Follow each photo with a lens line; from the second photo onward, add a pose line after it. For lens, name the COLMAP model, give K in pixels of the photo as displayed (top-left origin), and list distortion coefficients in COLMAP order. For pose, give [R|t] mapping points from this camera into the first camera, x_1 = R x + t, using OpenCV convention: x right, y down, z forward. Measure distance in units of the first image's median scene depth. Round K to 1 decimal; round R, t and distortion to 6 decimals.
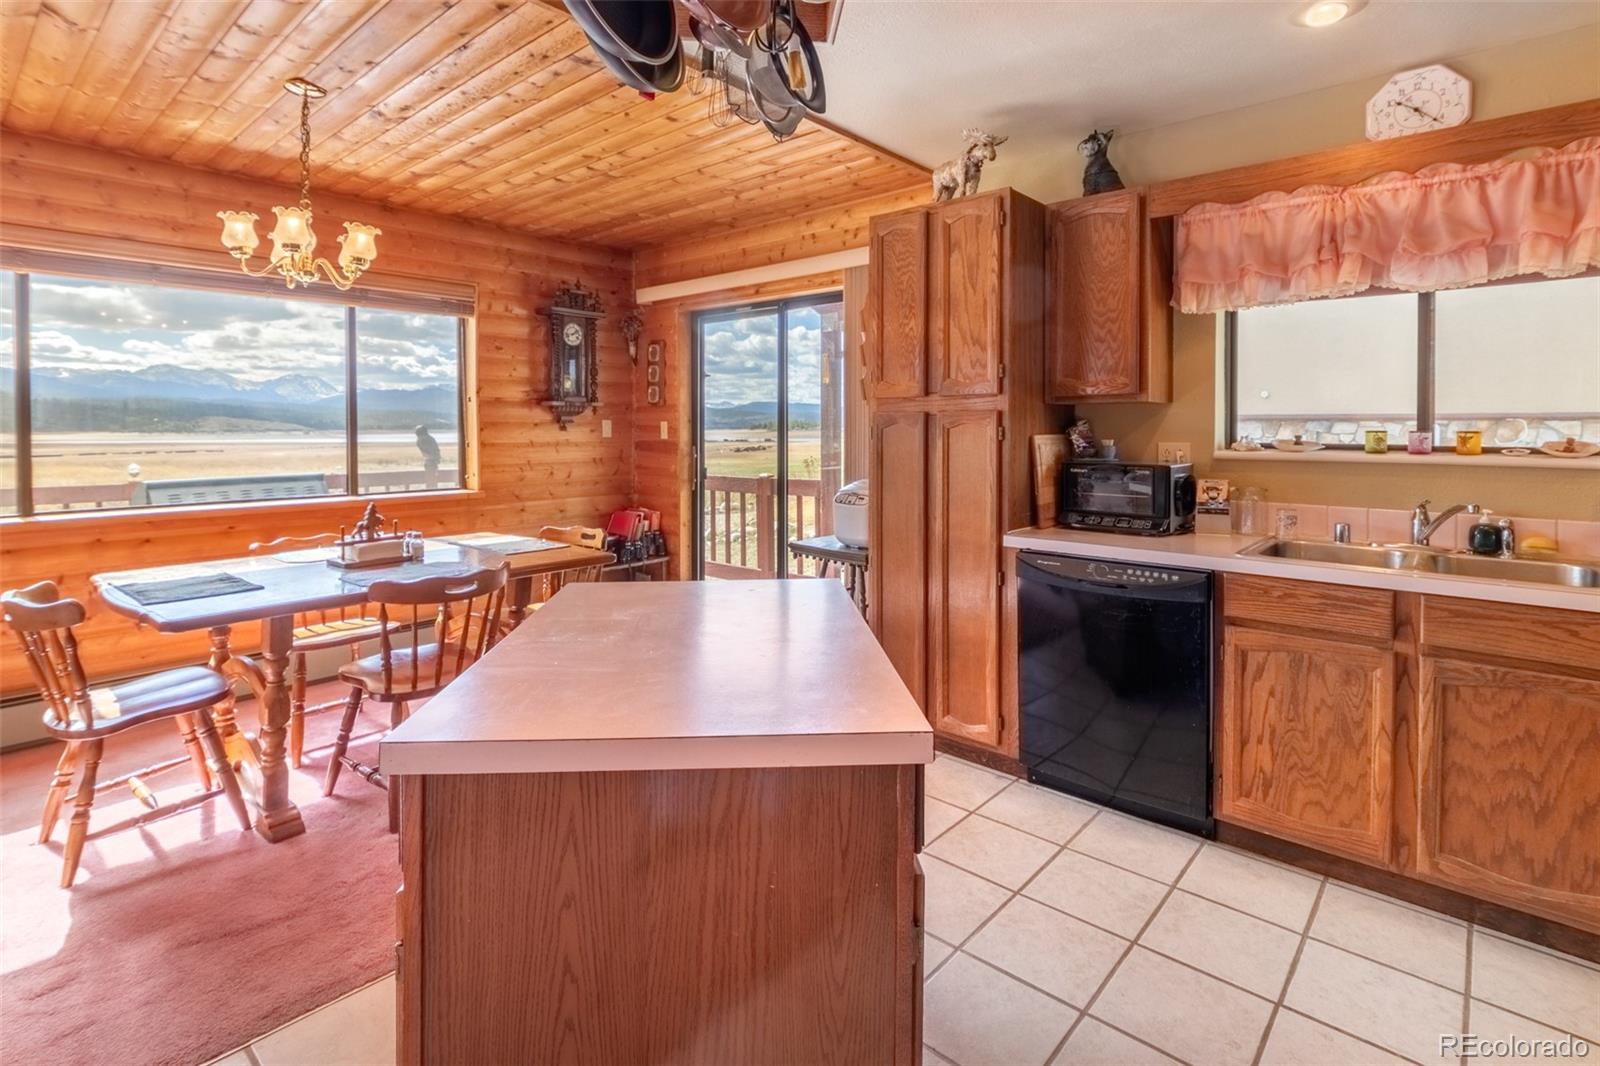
lens RADIAL K [[777.4, 0, 797.6], [0, 777.4, 436.3], [0, 0, 1]] dist [0.003902, -0.004835]
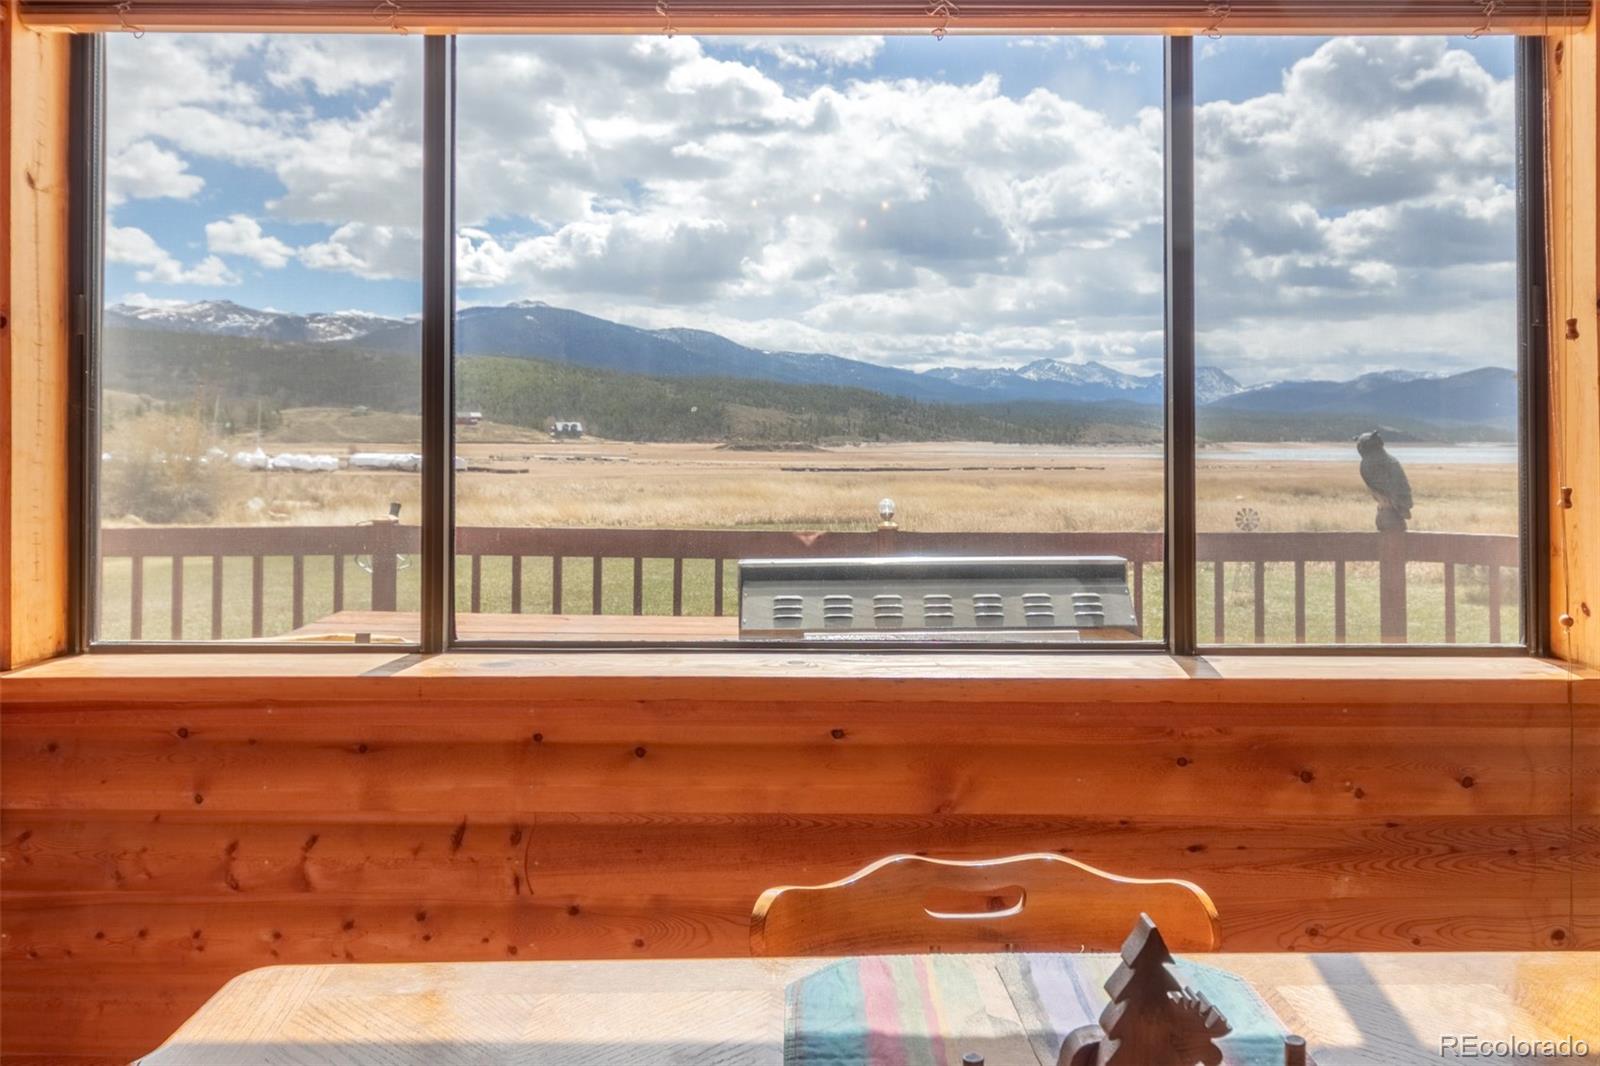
lens RADIAL K [[1234.8, 0, 827.9], [0, 1234.8, 468.0], [0, 0, 1]] dist [0.008215, -0.005494]
pose [[0.654918, 0.021387, -0.755398, -0.336435], [-0.012221, 0.999768, 0.017710, -0.004248], [0.755601, -0.002367, 0.655027, 0.658708]]
